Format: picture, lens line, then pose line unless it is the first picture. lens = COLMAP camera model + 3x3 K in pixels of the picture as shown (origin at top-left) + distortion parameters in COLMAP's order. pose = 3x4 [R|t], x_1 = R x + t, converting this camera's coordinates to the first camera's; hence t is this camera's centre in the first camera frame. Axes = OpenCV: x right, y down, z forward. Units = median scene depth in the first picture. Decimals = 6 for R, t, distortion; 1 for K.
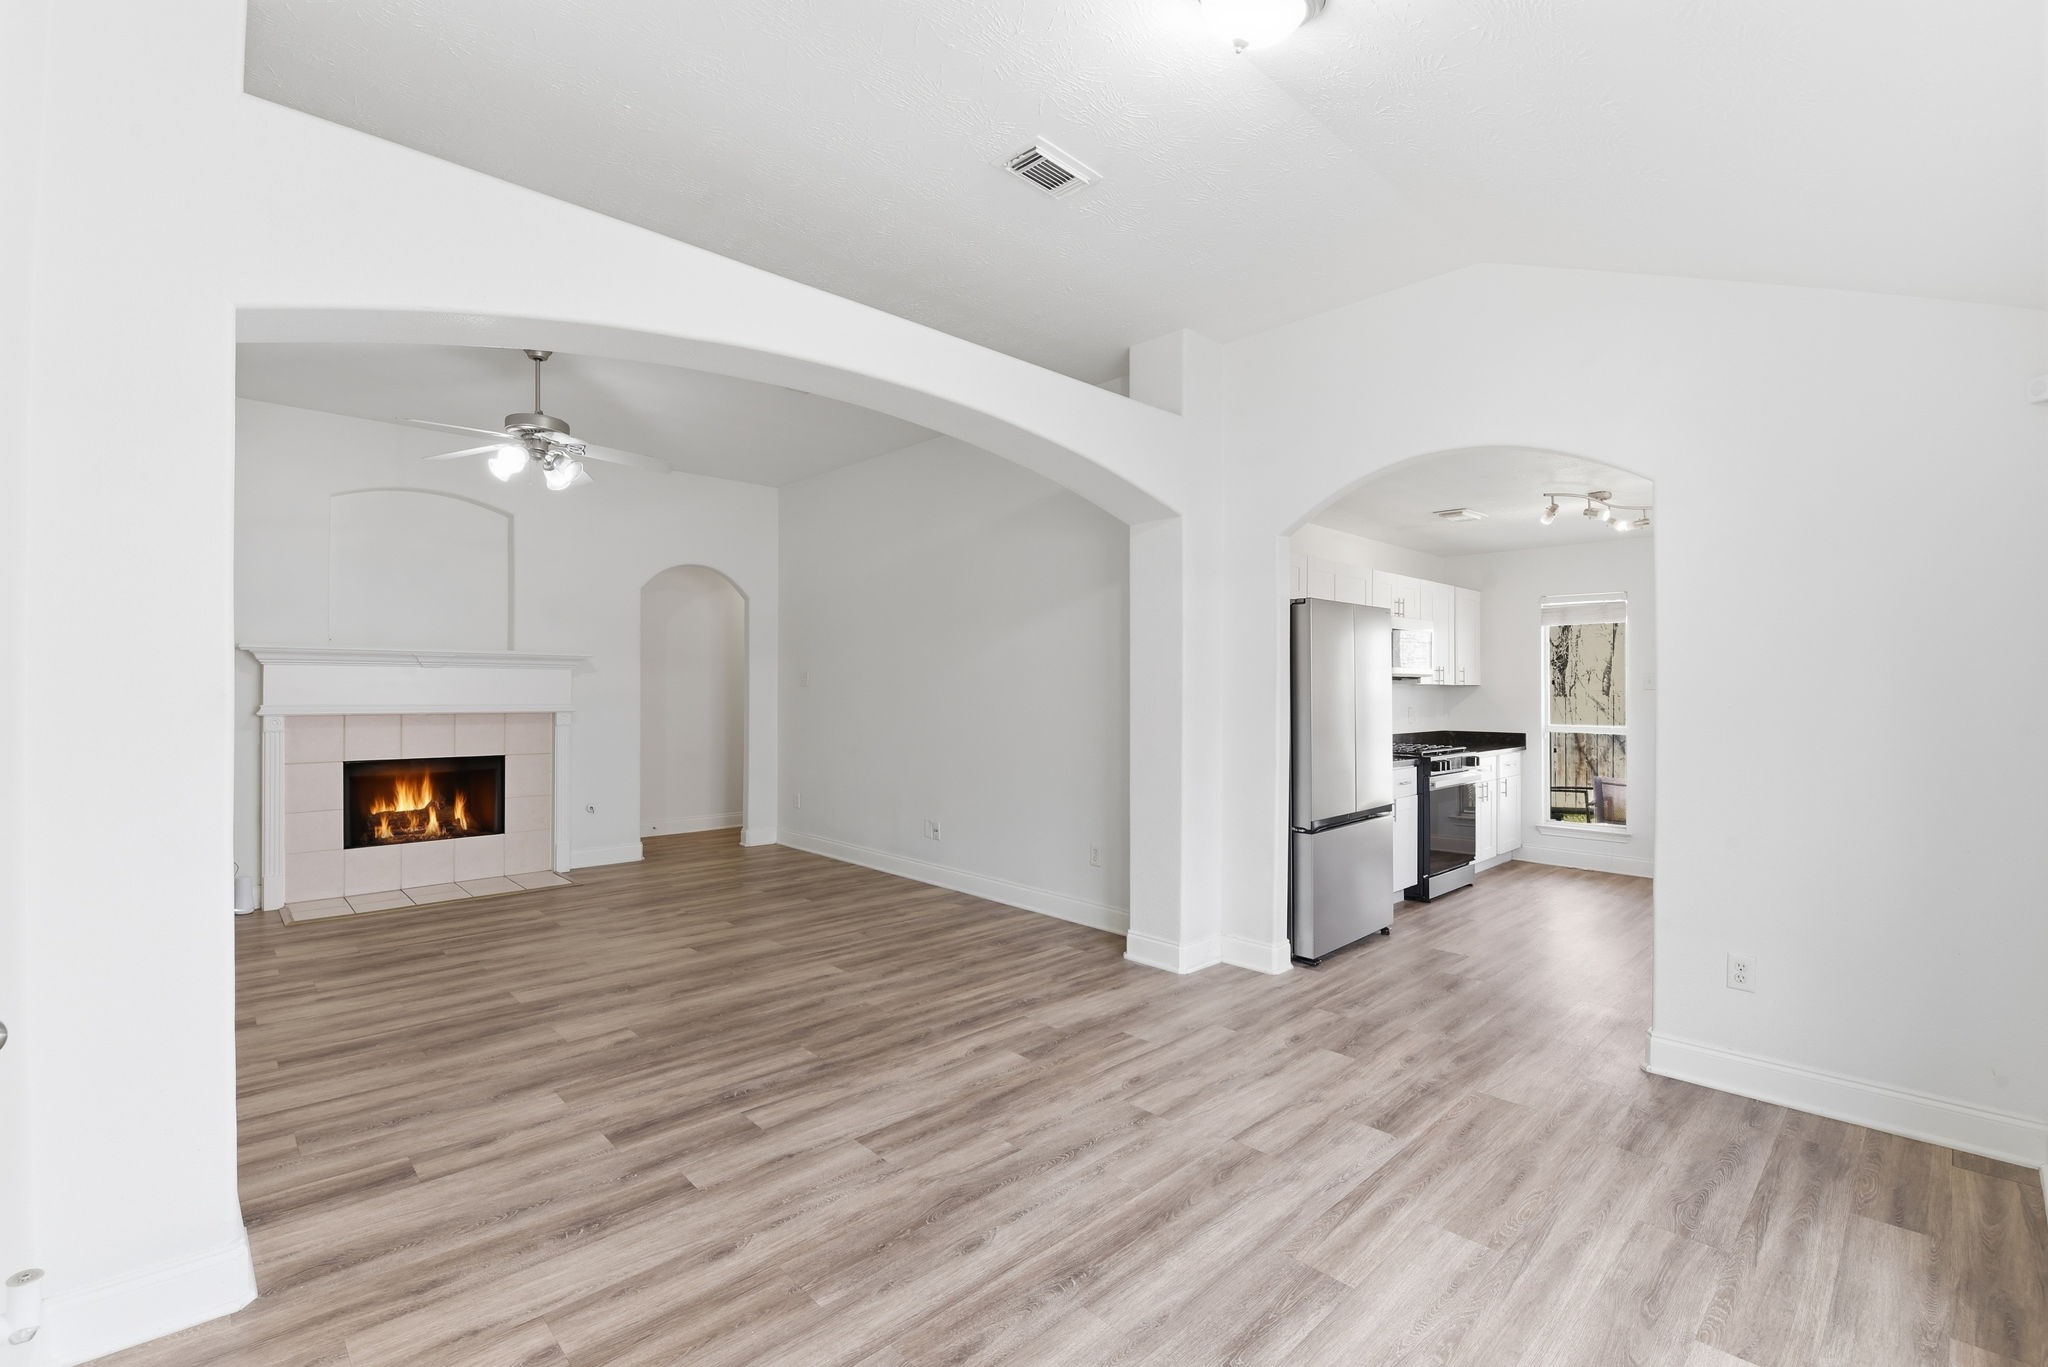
lens RADIAL K [[893.2, 0, 1033.3], [0, 893.2, 689.9], [0, 0, 1]] dist [0.000475, -0.009614]
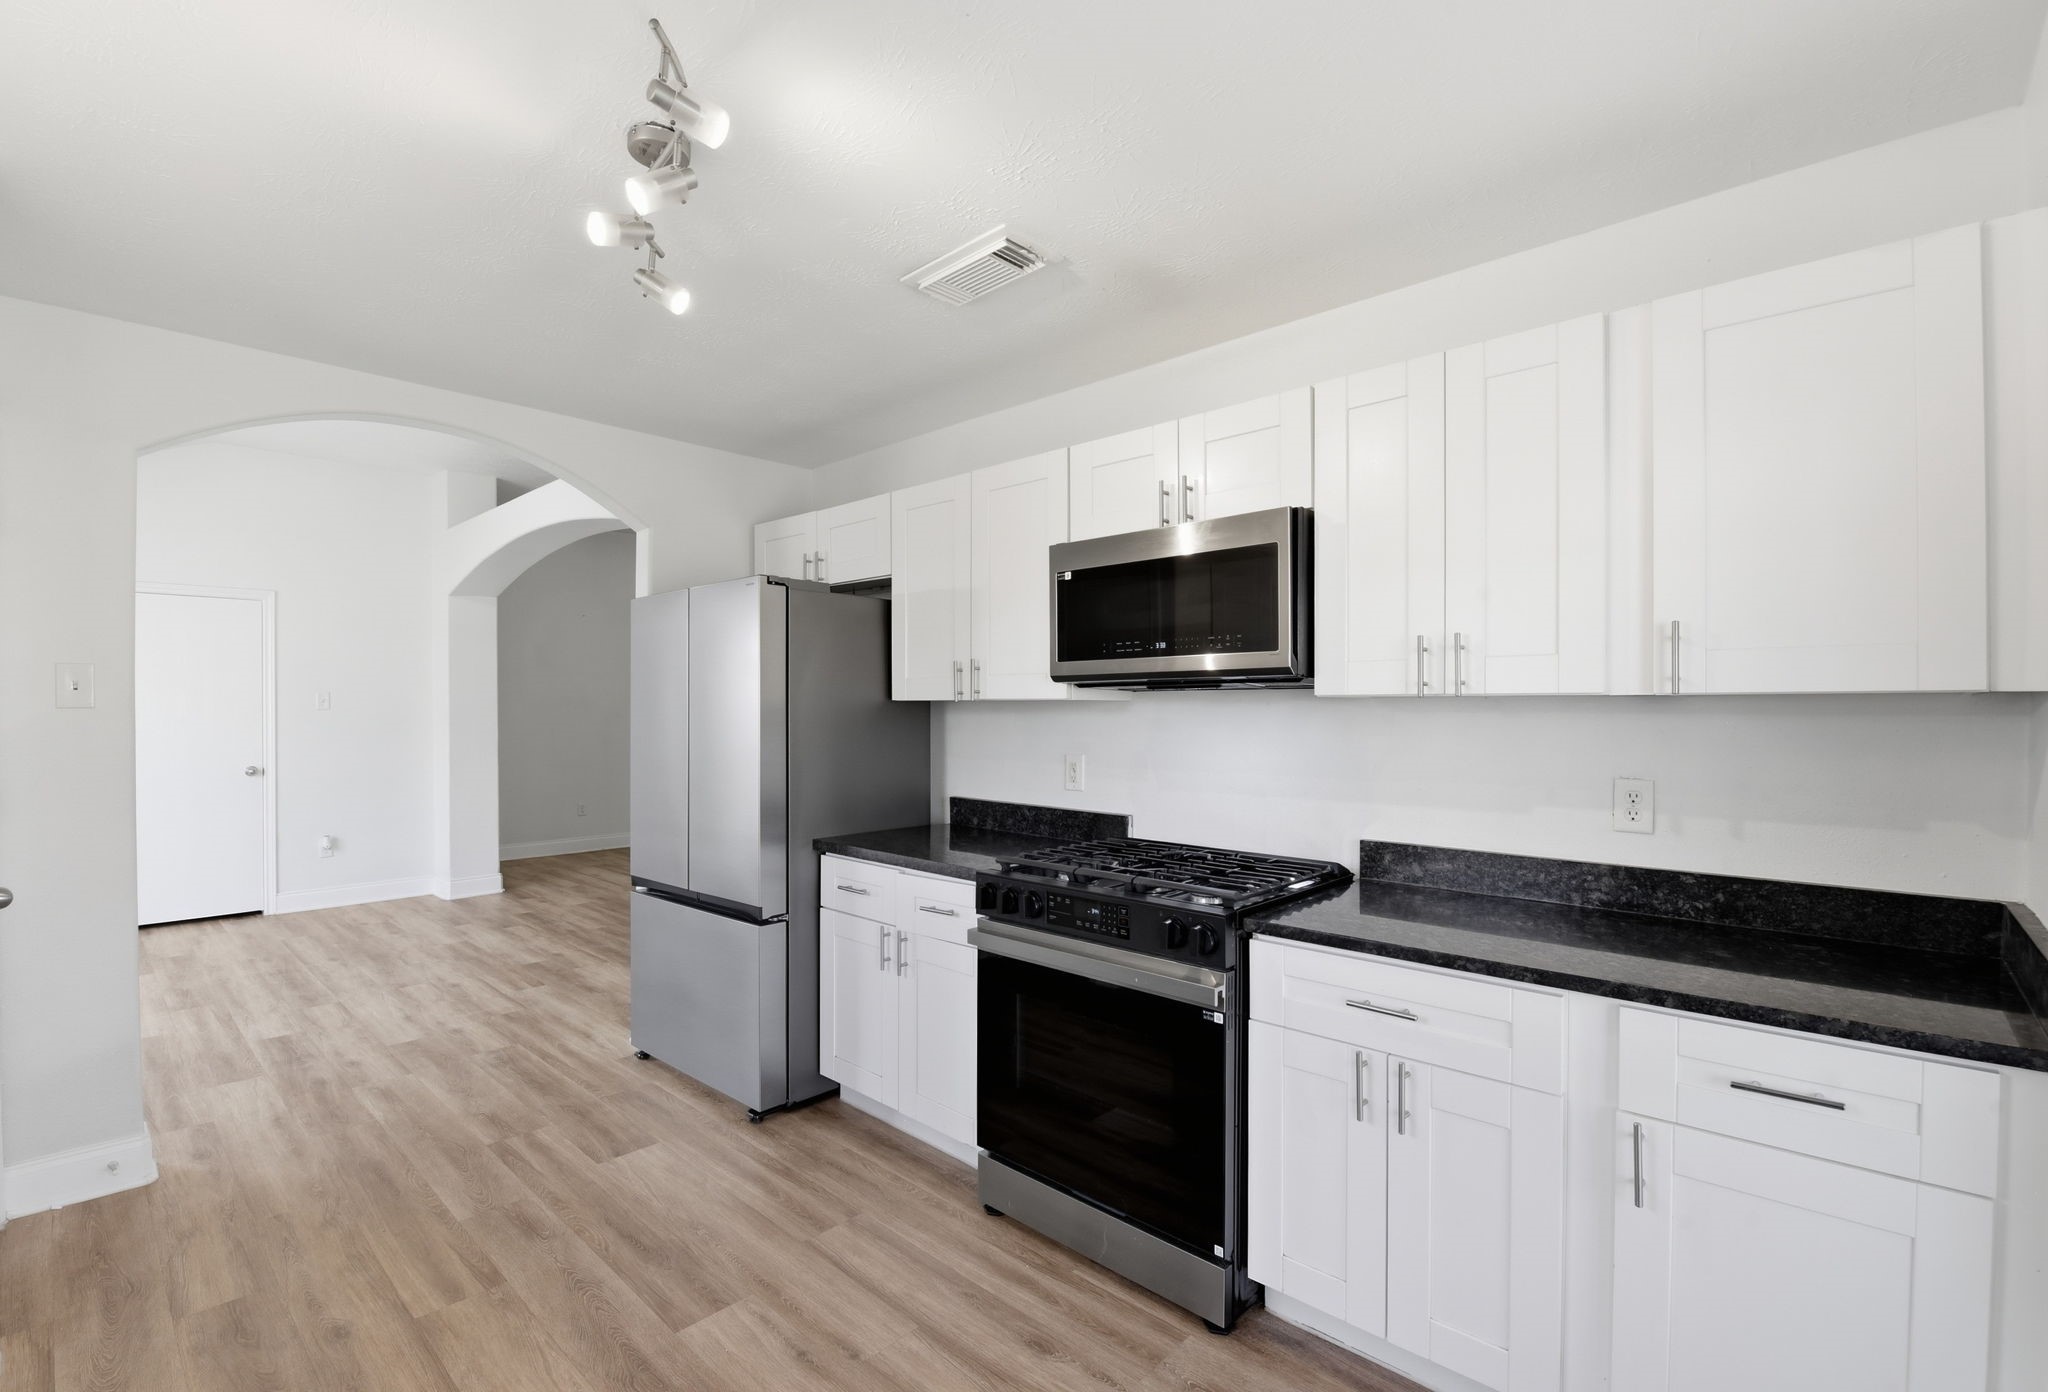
lens RADIAL K [[900.2, 0, 1009.4], [0, 900.2, 705.3], [0, 0, 1]] dist [-0.002322, -0.008653]
pose [[0.055165, -0.010269, -0.998424, 1.237972], [-0.002906, 0.999941, -0.010446, -0.002160], [0.998473, 0.003478, 0.055132, 1.388493]]
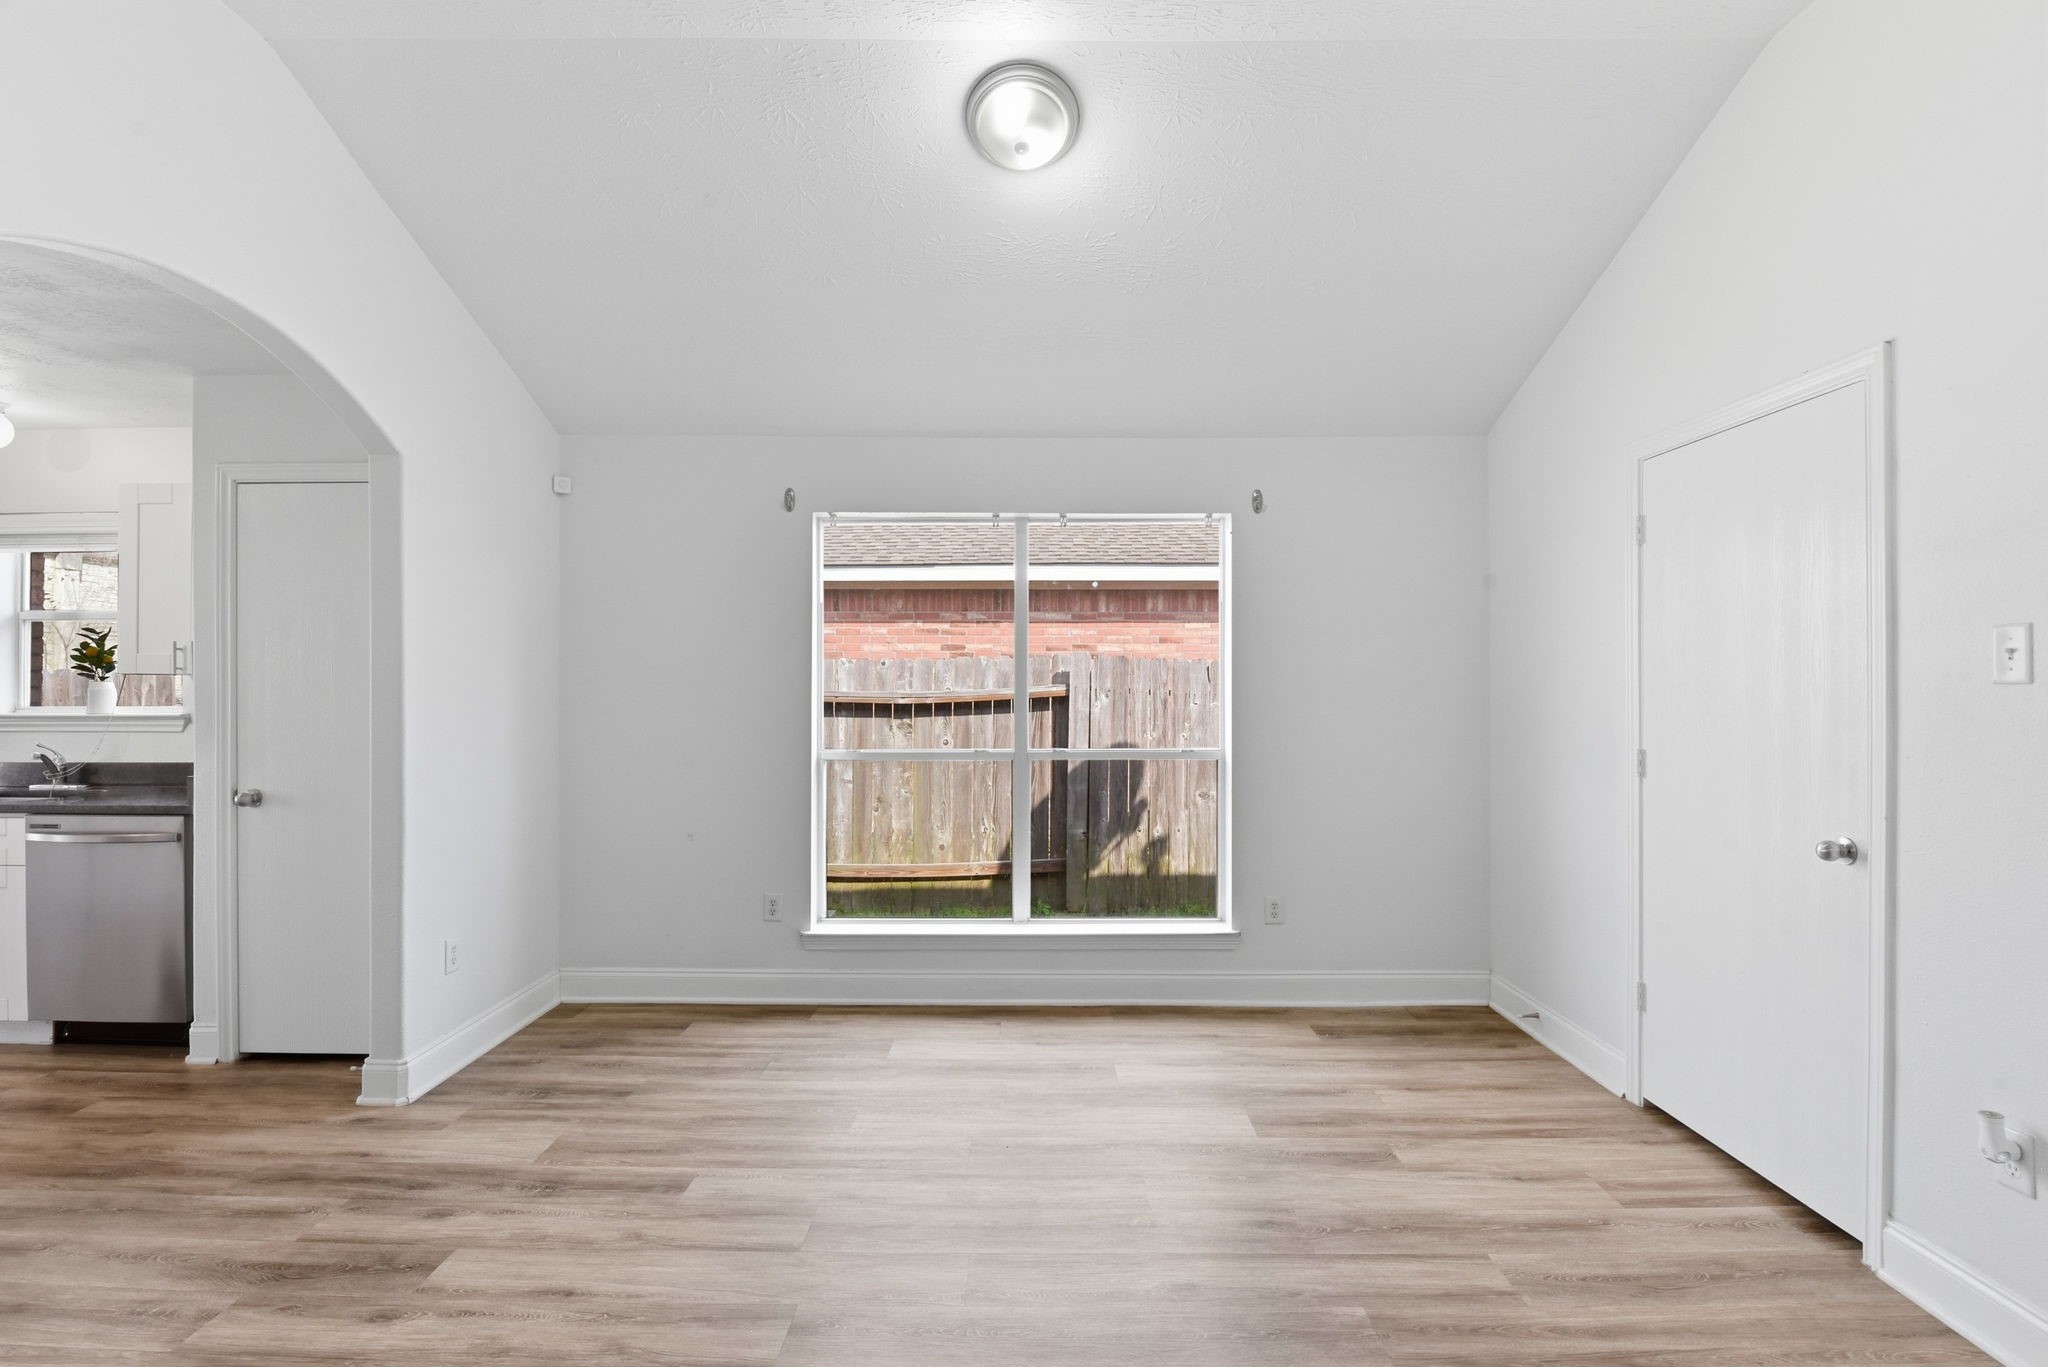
lens RADIAL K [[939.3, 0, 1027.9], [0, 939.3, 681.5], [0, 0, 1]] dist [-0.000754, -0.008897]
pose [[-0.715362, -0.001607, 0.698753, -0.338653], [-0.003139, 0.999995, -0.000913, -0.003562], [-0.698747, -0.002847, -0.715363, 0.971711]]
